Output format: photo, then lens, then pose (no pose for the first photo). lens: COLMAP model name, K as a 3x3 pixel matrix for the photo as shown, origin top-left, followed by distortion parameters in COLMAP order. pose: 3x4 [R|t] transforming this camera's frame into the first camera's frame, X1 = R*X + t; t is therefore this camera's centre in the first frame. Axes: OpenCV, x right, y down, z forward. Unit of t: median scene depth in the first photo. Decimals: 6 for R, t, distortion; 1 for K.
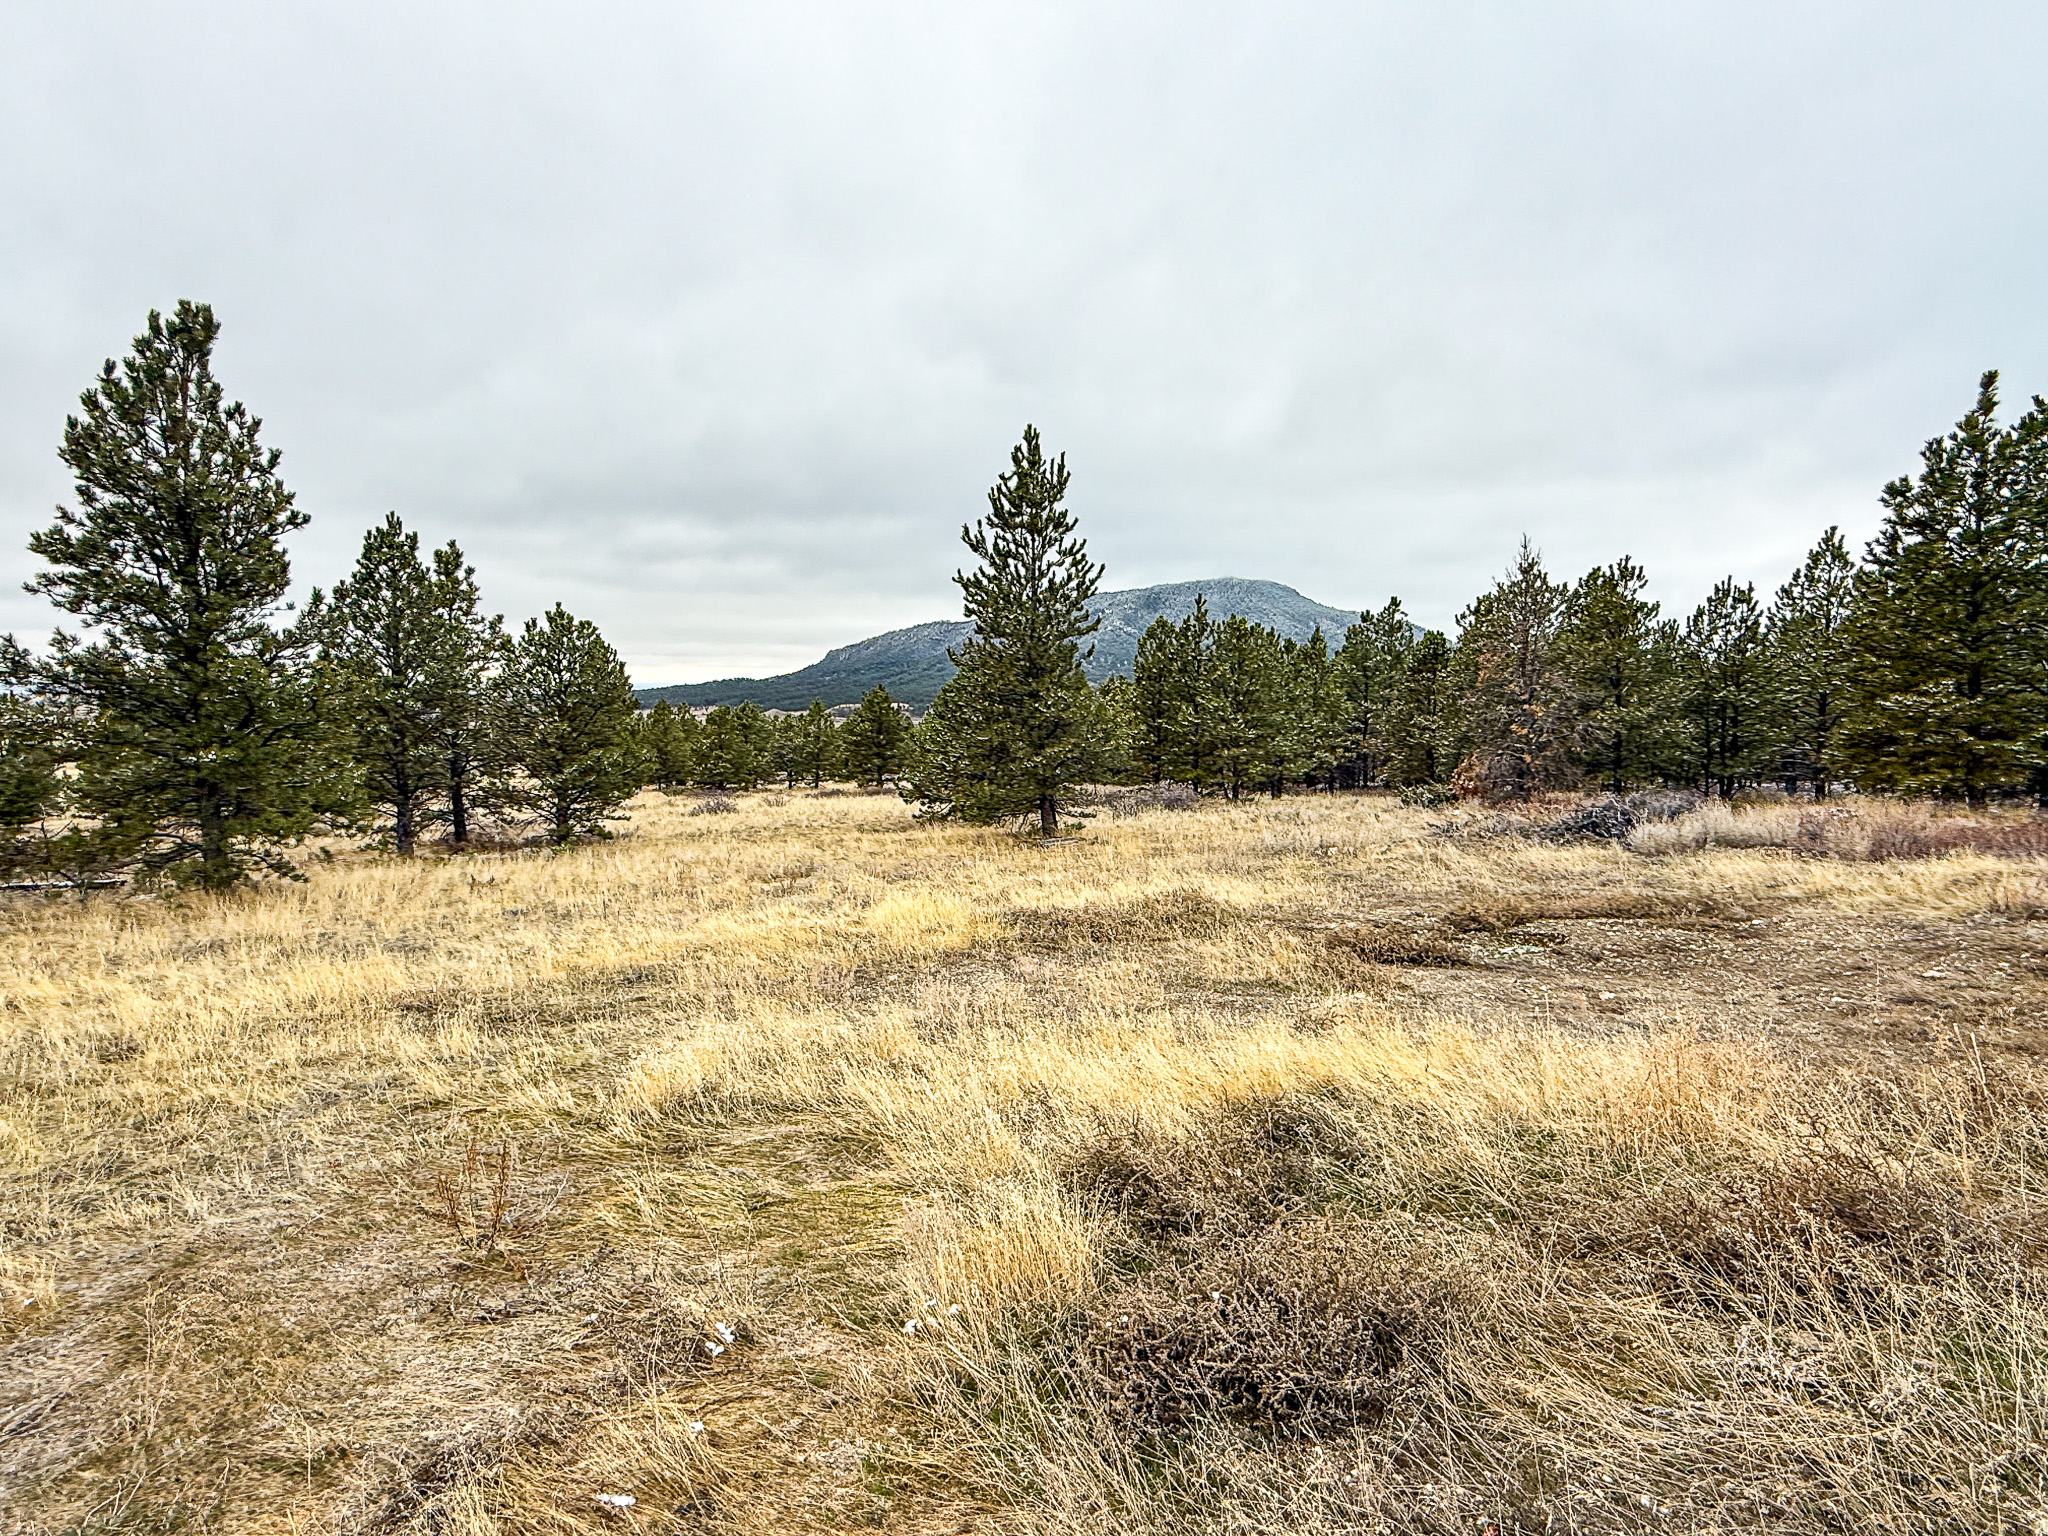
lens RADIAL K [[1090.6, 0, 1018.4], [0, 1090.6, 774.8], [0, 0, 1]] dist [0.004494, 0.000159]
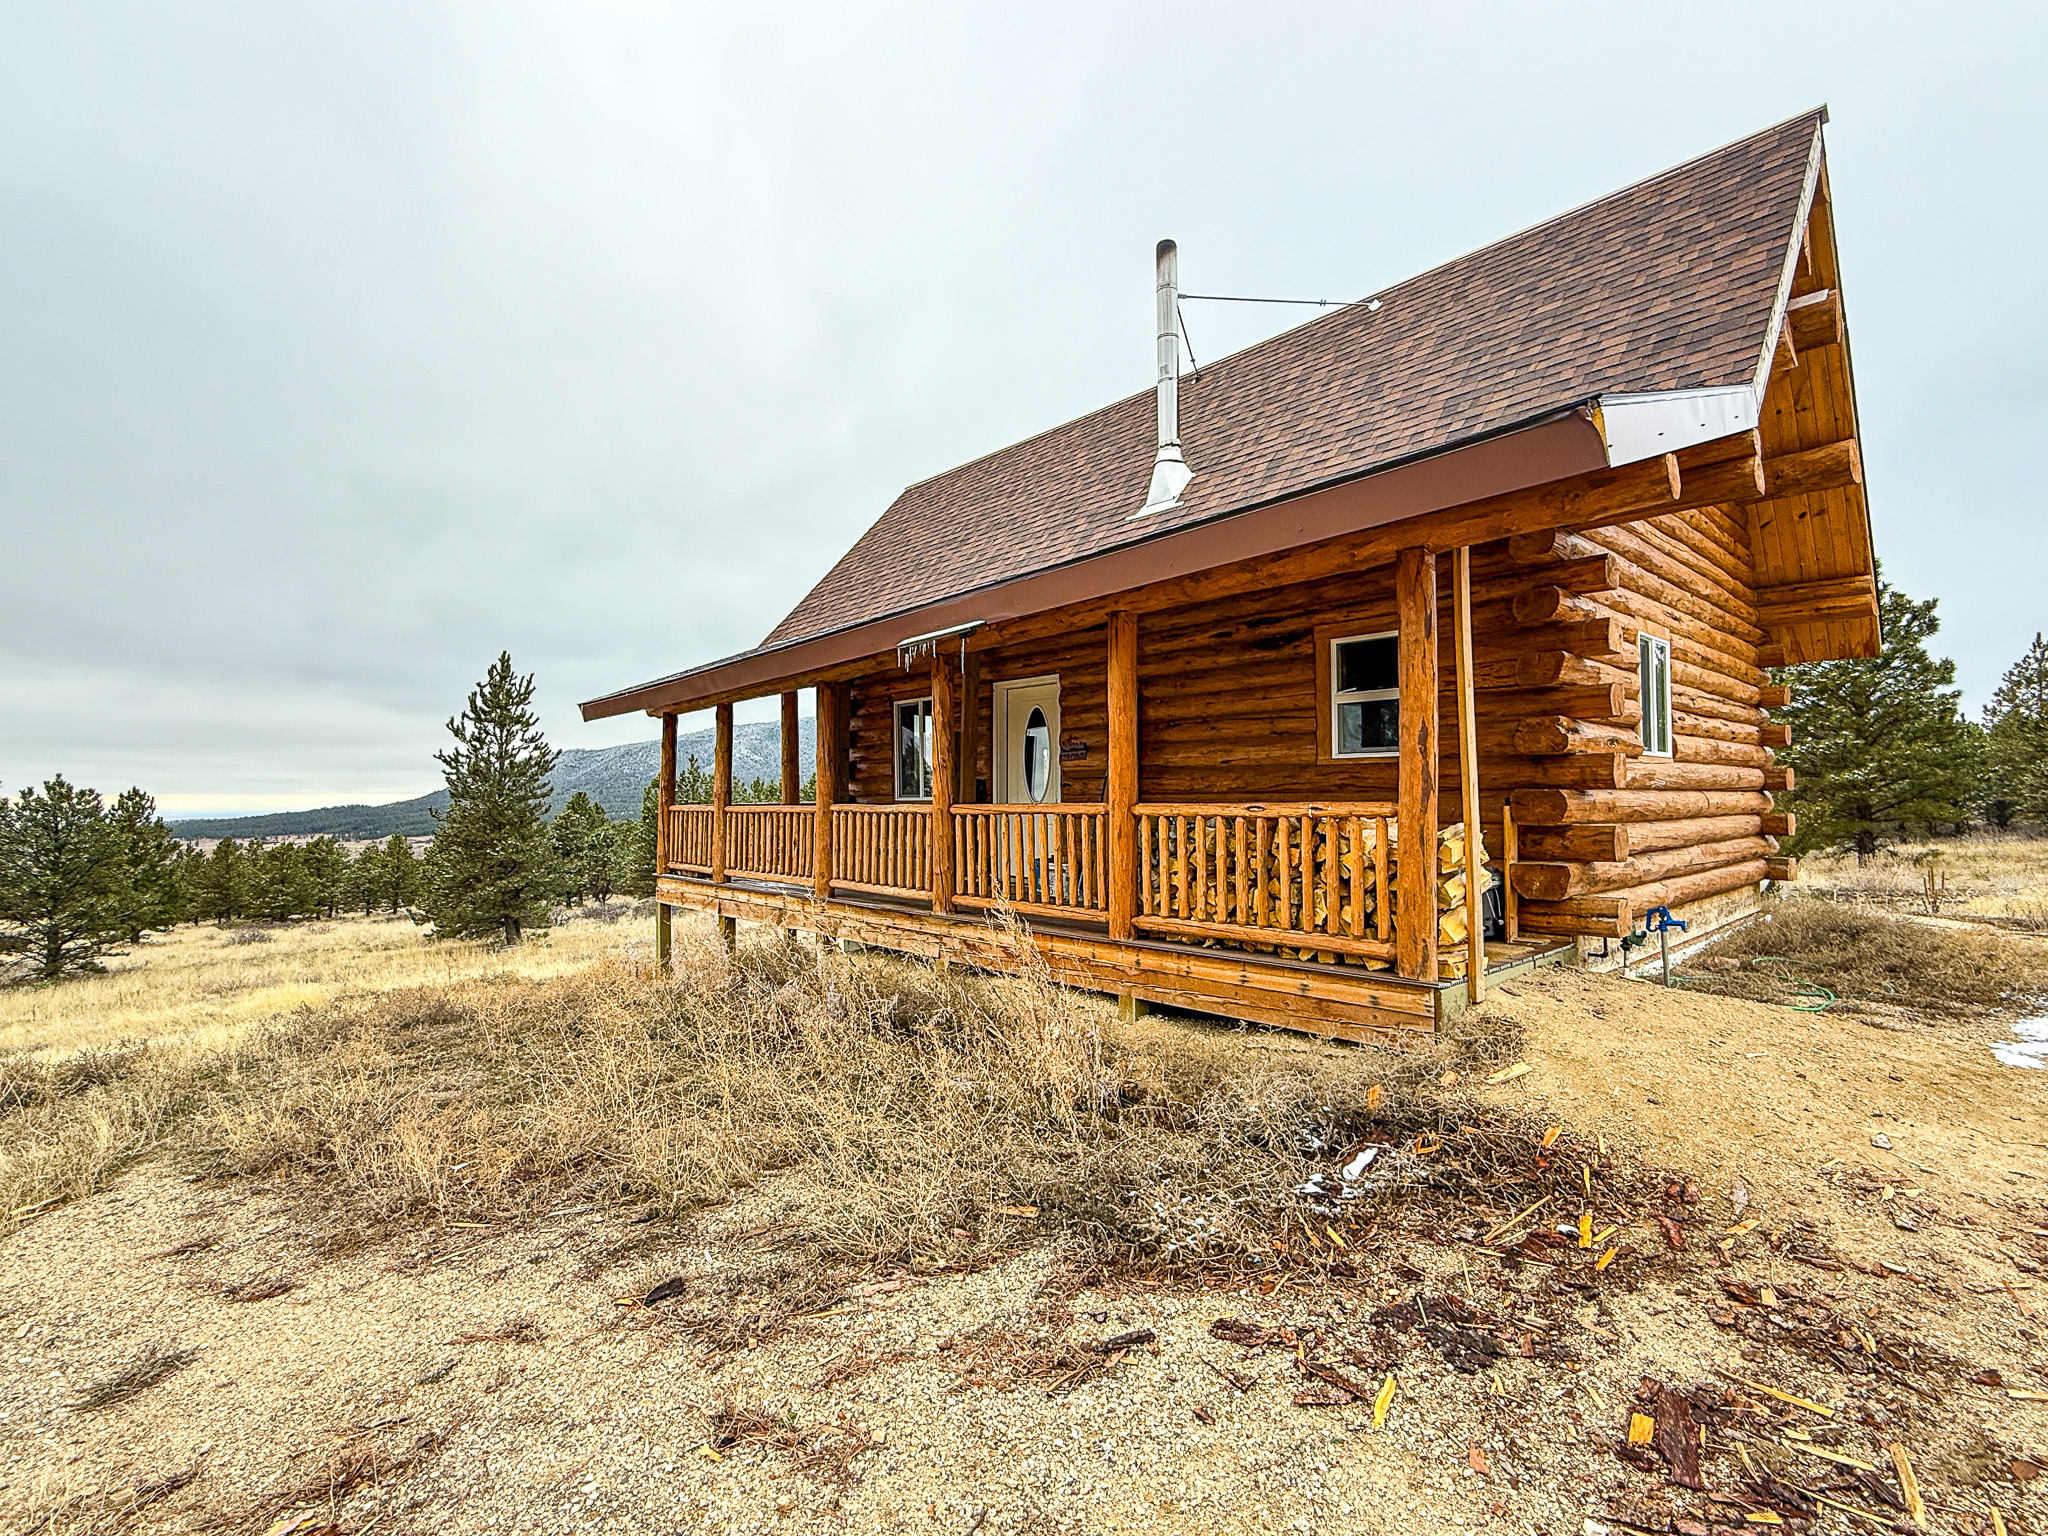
lens RADIAL K [[930.2, 0, 1031.4], [0, 930.2, 761.6], [0, 0, 1]] dist [0.001344, -0.000218]
pose [[0.931644, 0.002051, 0.363367, 0.198811], [0.043653, 0.992110, -0.117524, -0.005468], [-0.360741, 0.125353, 0.924204, -0.325529]]
